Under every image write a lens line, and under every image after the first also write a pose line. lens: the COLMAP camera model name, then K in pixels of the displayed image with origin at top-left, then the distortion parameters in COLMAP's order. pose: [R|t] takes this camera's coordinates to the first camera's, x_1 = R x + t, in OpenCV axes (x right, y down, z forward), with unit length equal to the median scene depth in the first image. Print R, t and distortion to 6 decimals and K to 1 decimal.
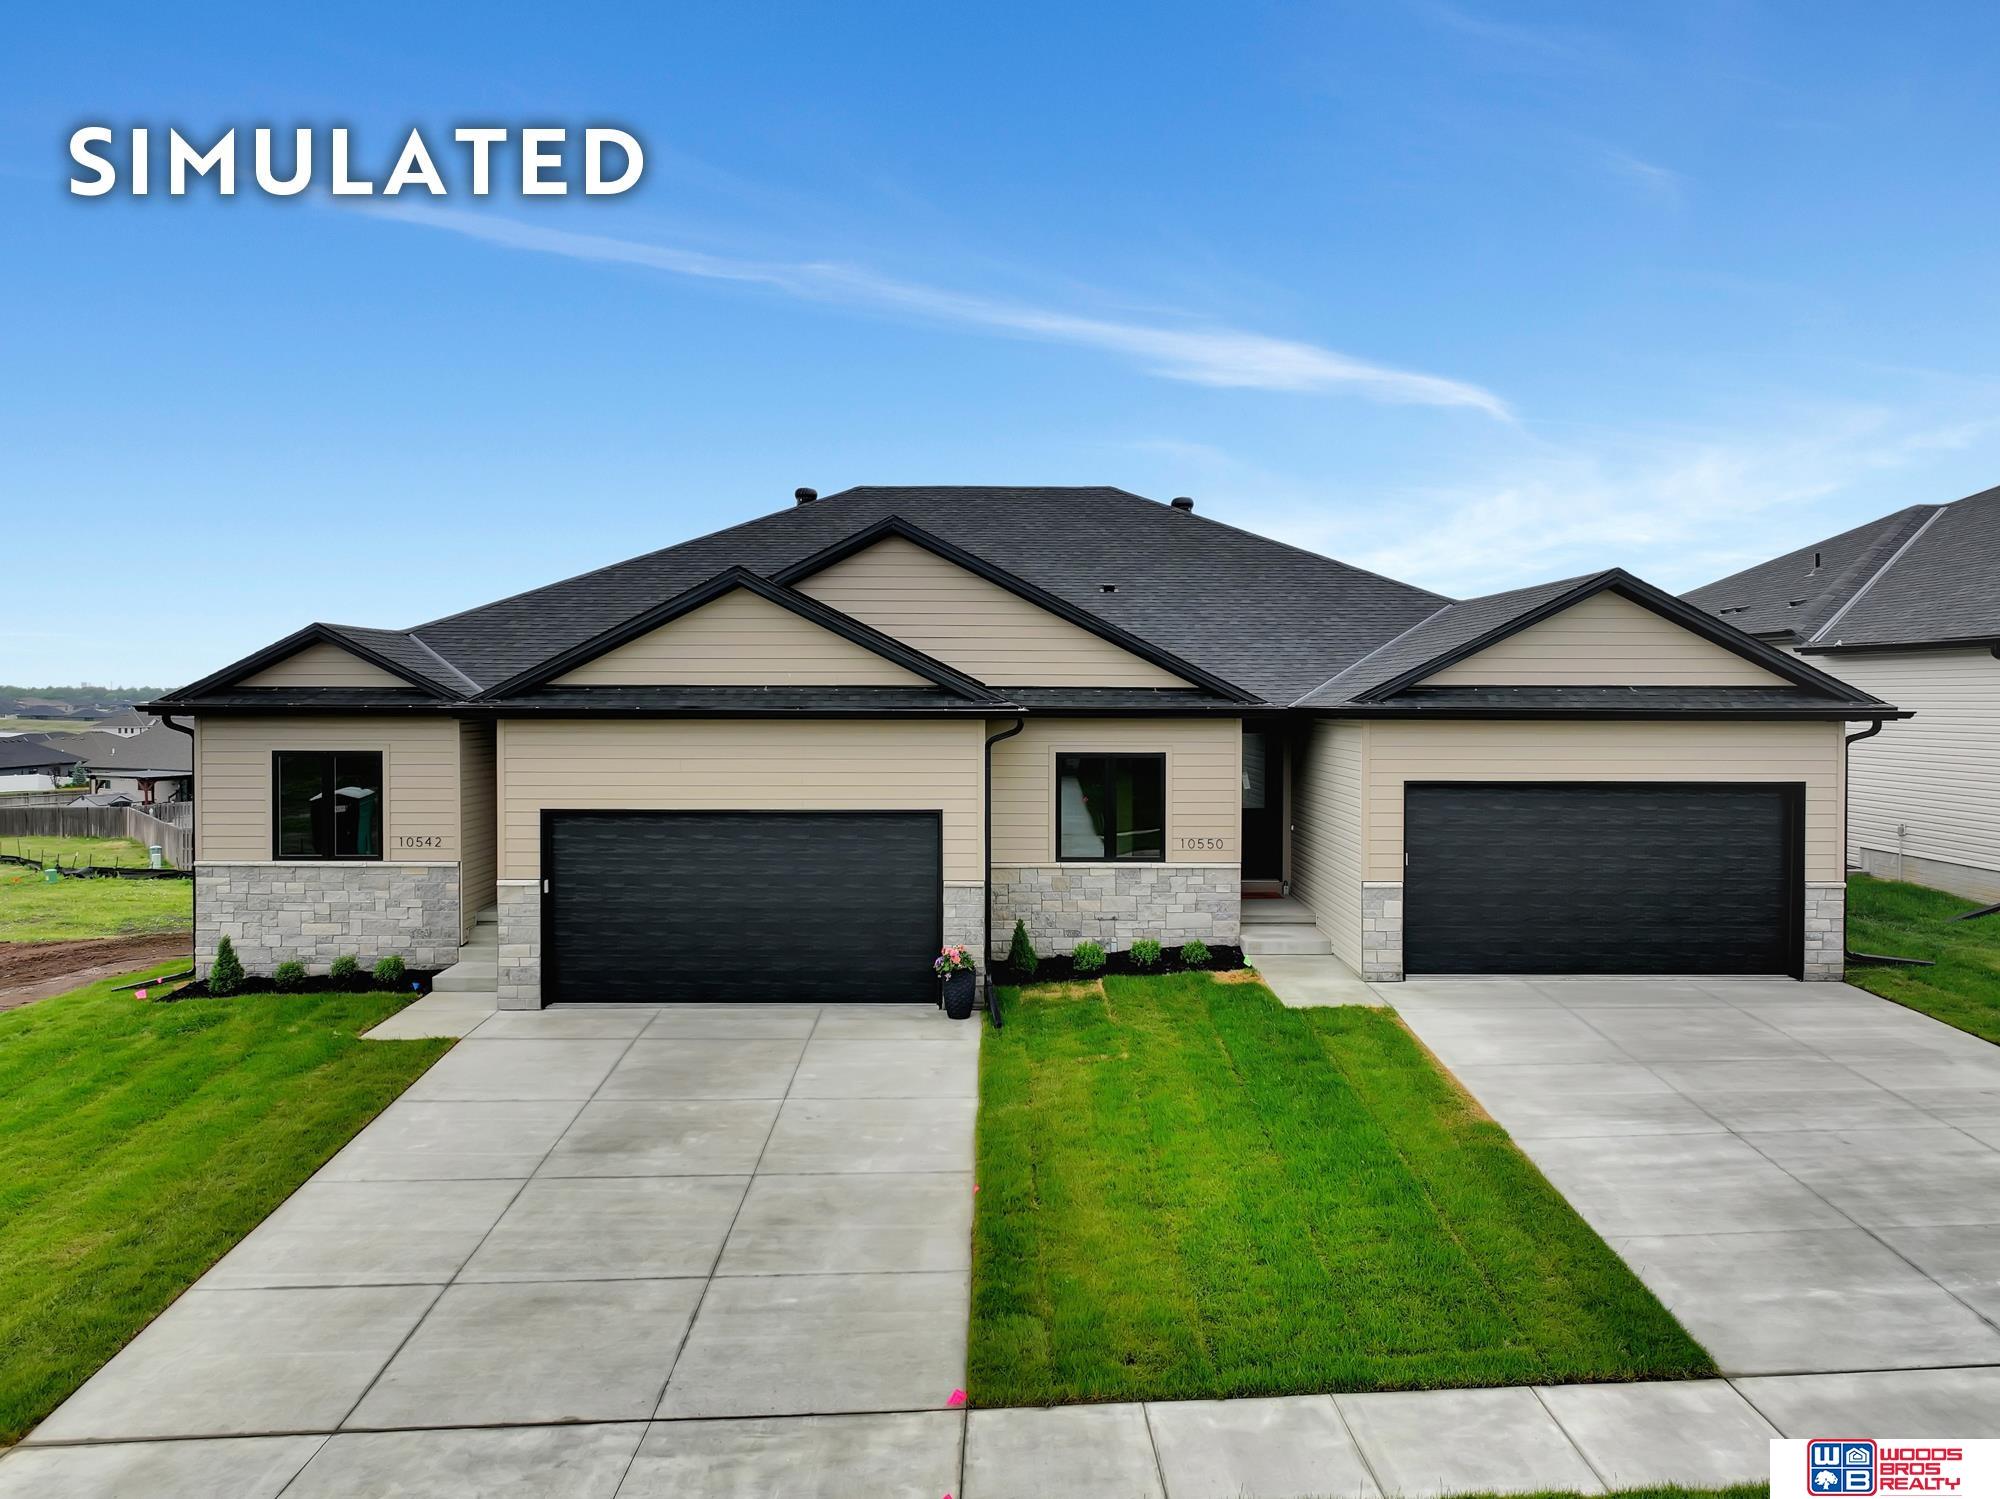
lens RADIAL K [[1403.7, 0, 1010.2], [0, 1403.7, 743.7], [0, 0, 1]] dist [0.000316, 0.012064]
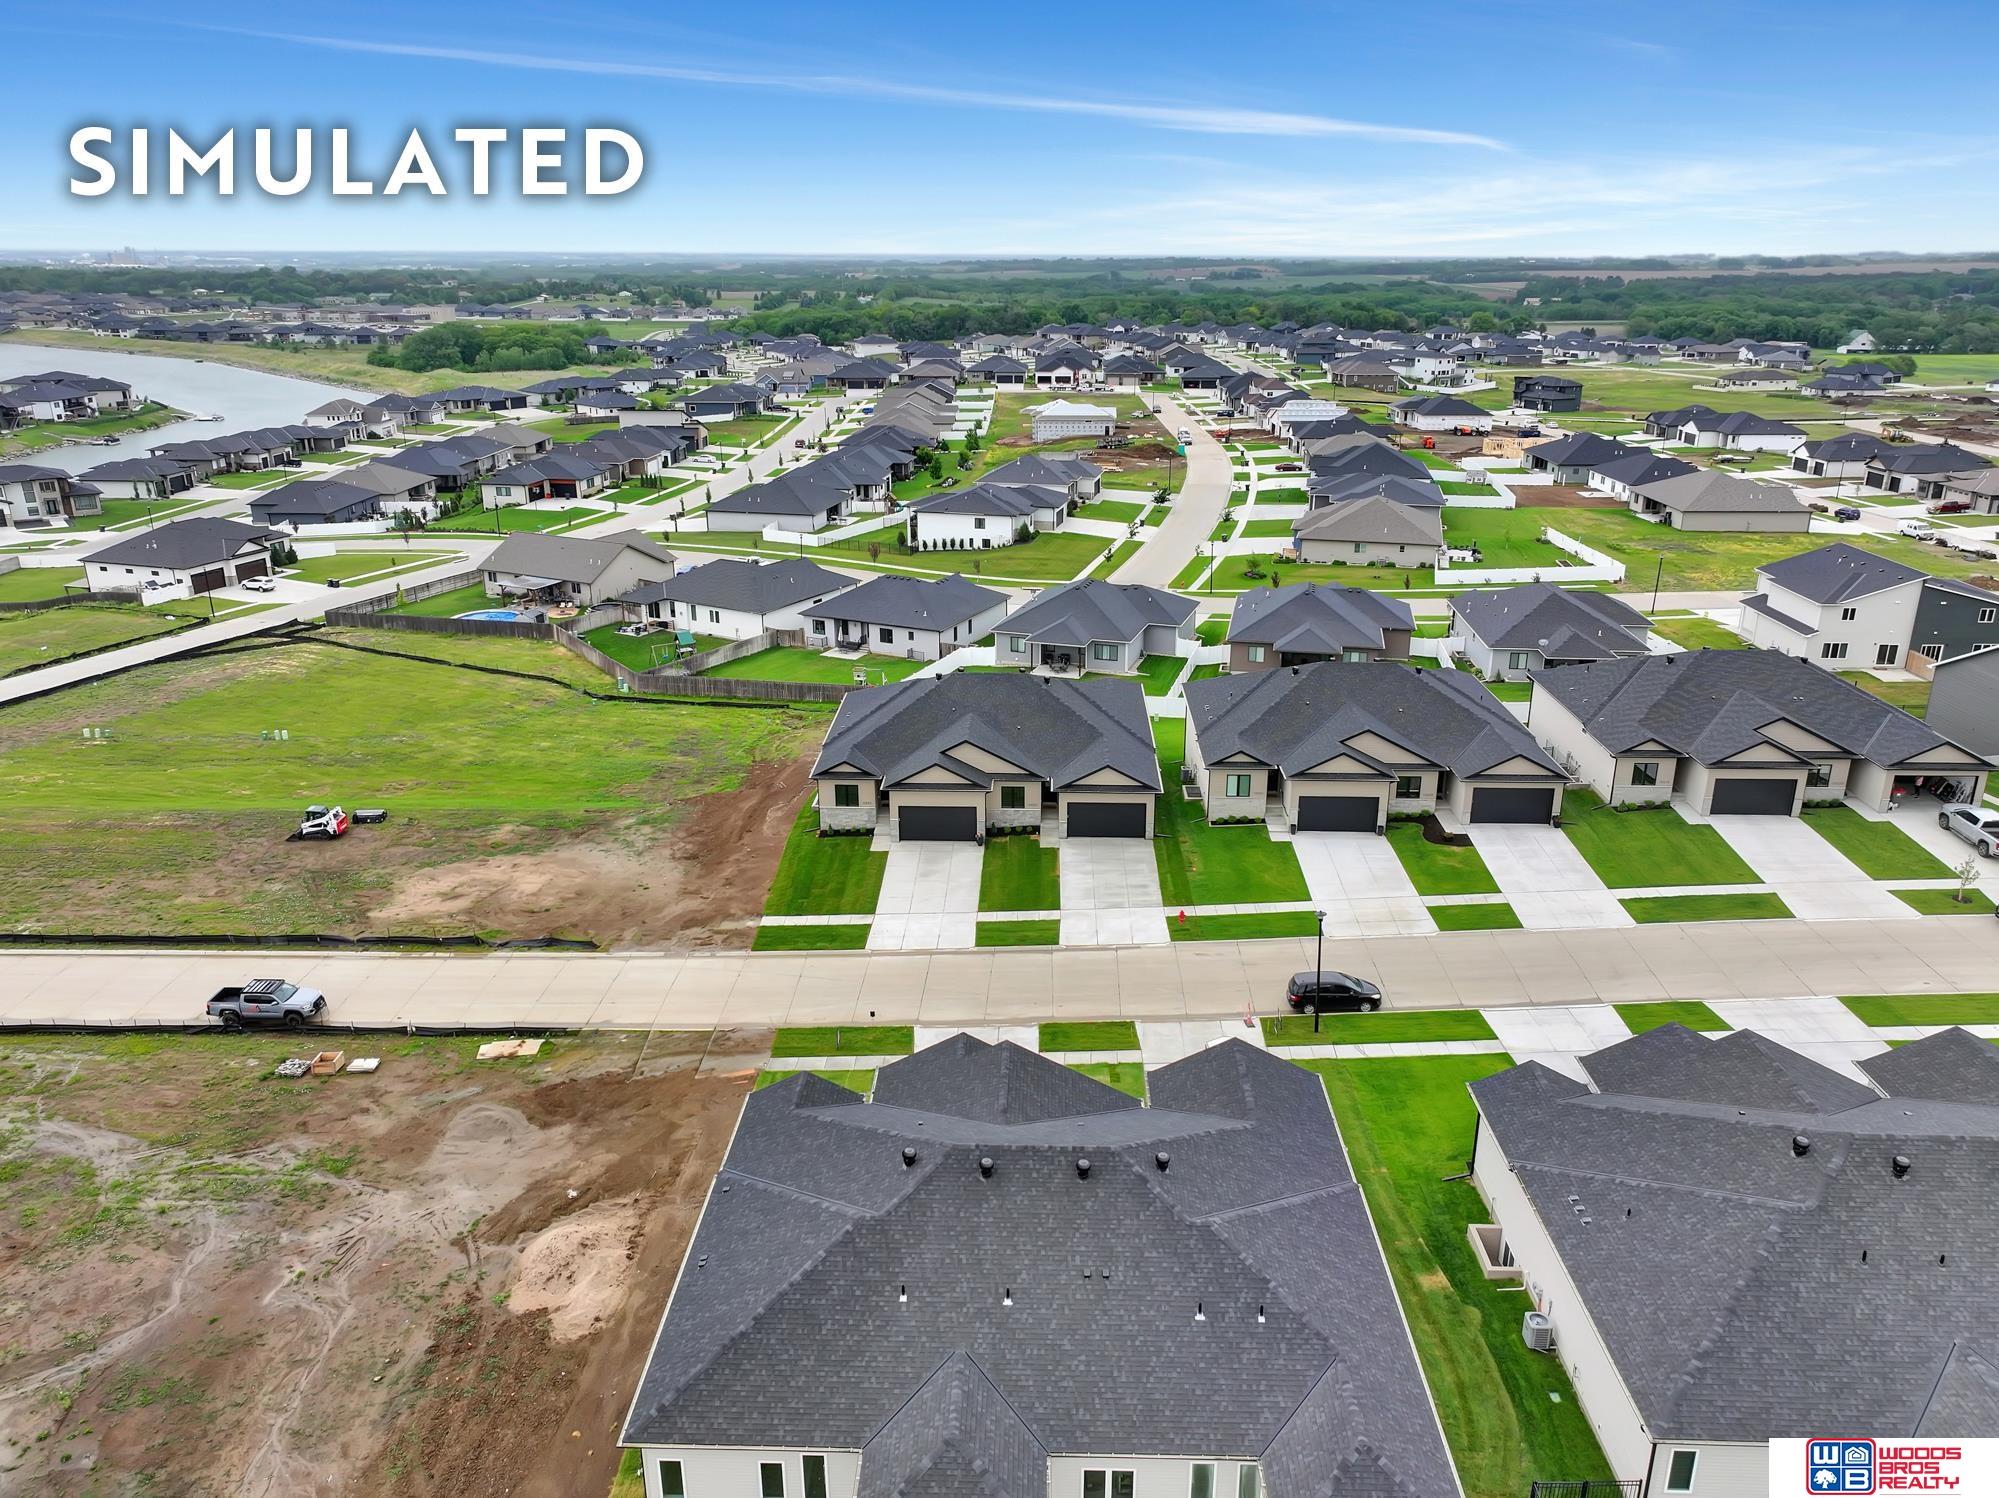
lens RADIAL K [[1403.0, 0, 1016.3], [0, 1403.0, 756.0], [0, 0, 1]] dist [0.000316, 0.012064]
pose [[0.999131, 0.009487, -0.040592, 0.281932], [0.003430, 0.951751, 0.306852, -1.581847], [0.041545, -0.306725, 0.950891, -3.537046]]
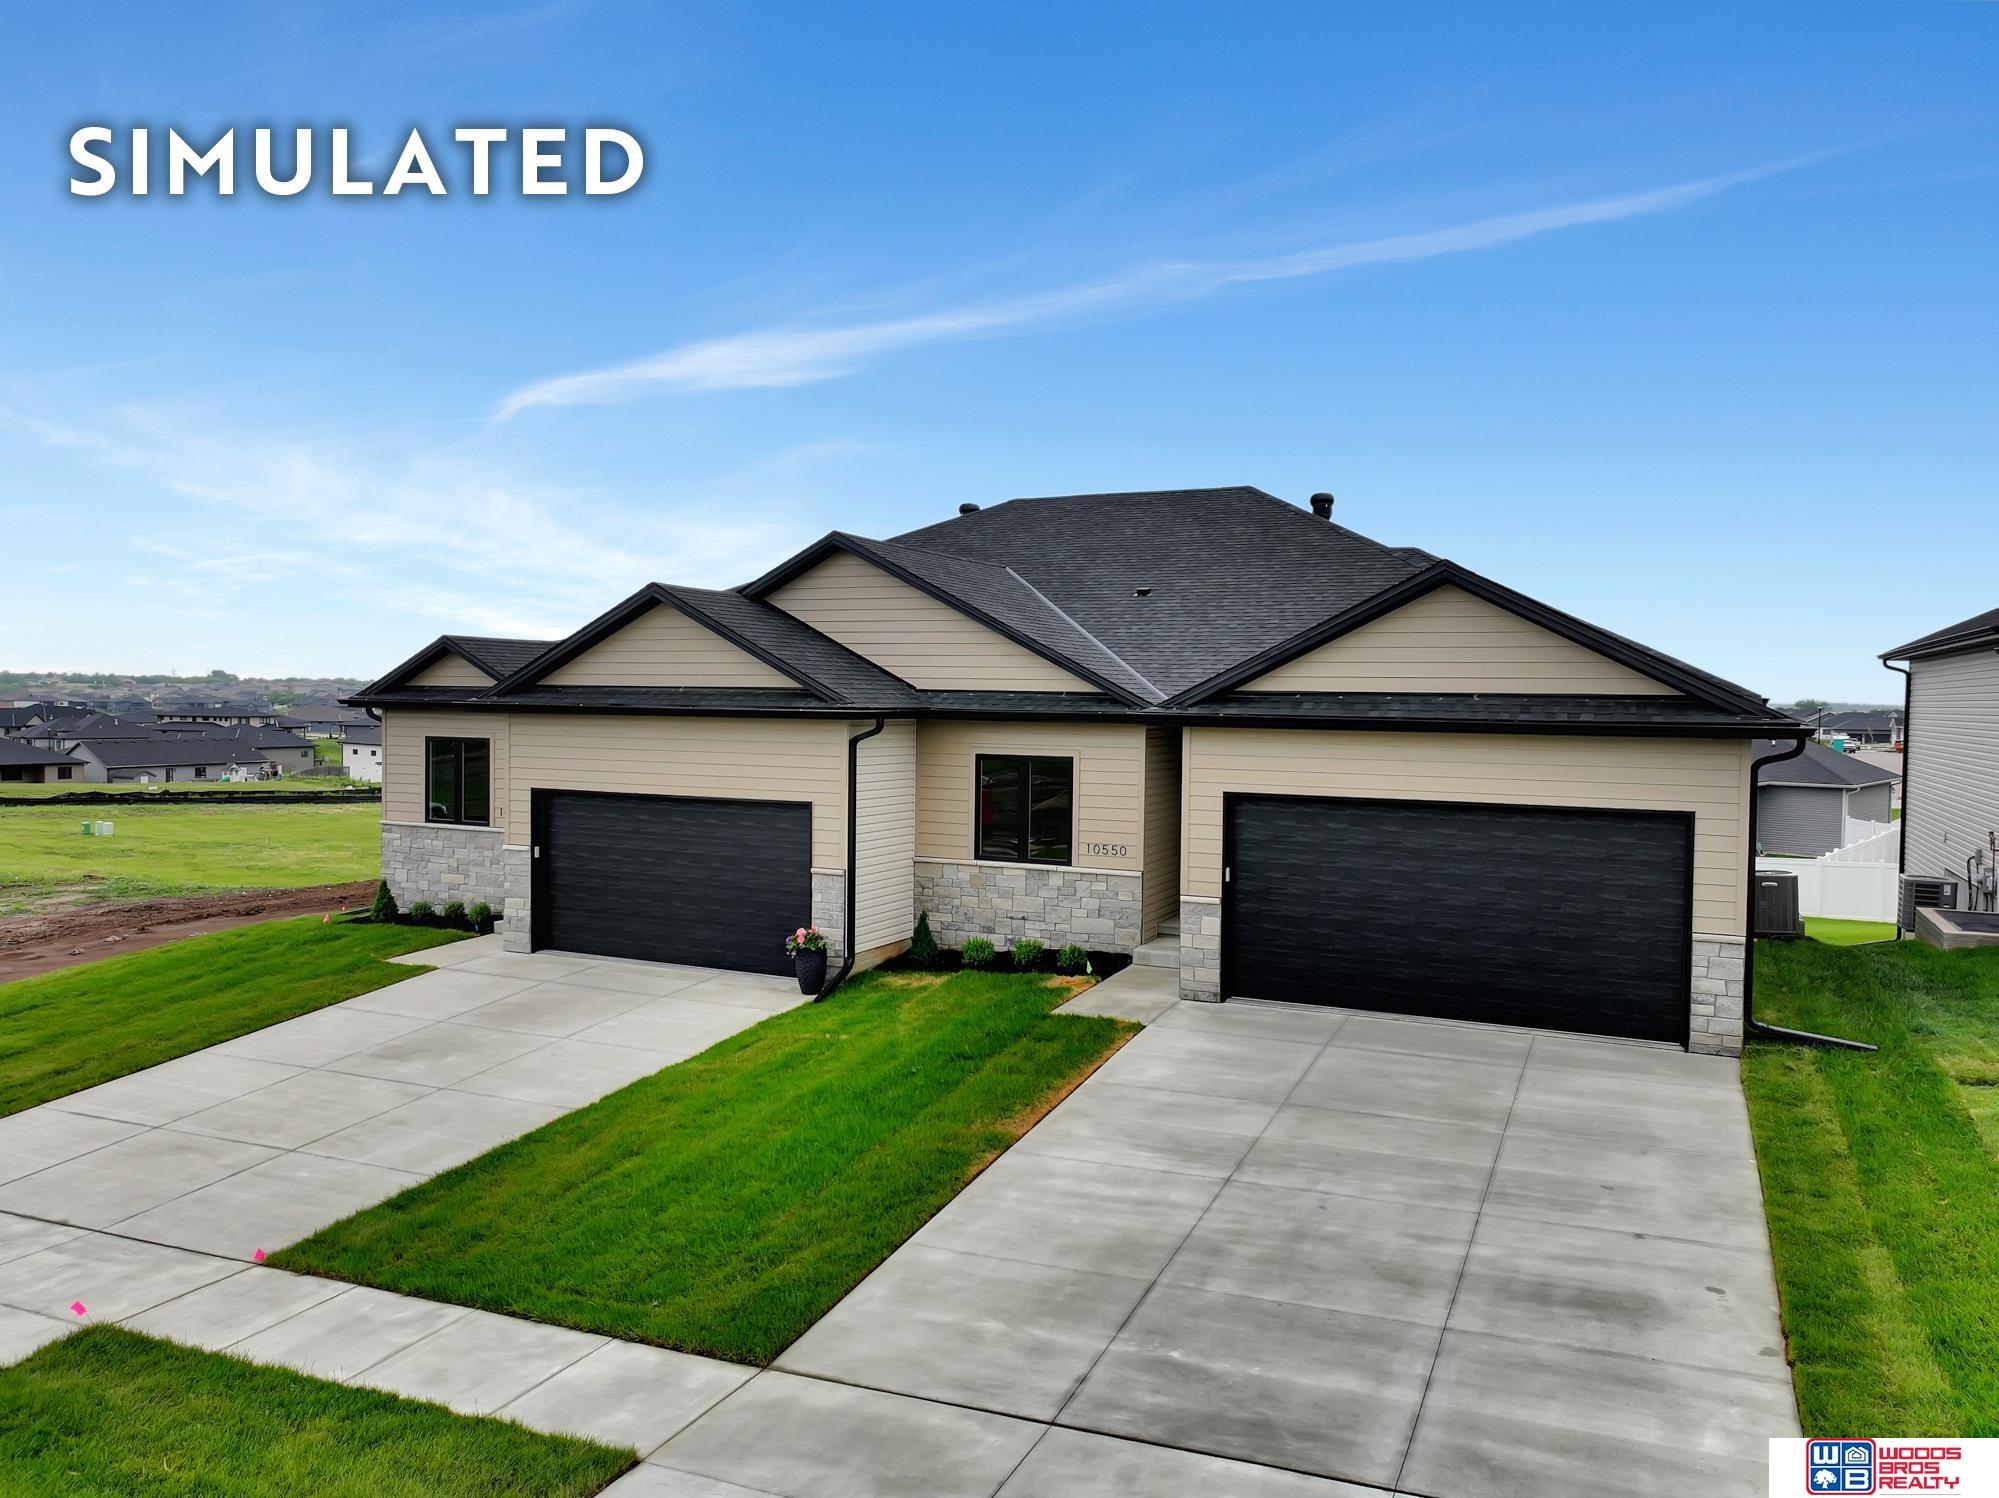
lens RADIAL K [[1403.0, 0, 1013.3], [0, 1403.0, 757.1], [0, 0, 1]] dist [0.000316, 0.012064]
pose [[0.903195, 0.027391, -0.428356, 0.523012], [-0.026032, 0.999620, 0.009032, -0.001765], [0.428440, 0.002994, 0.903565, 0.077821]]
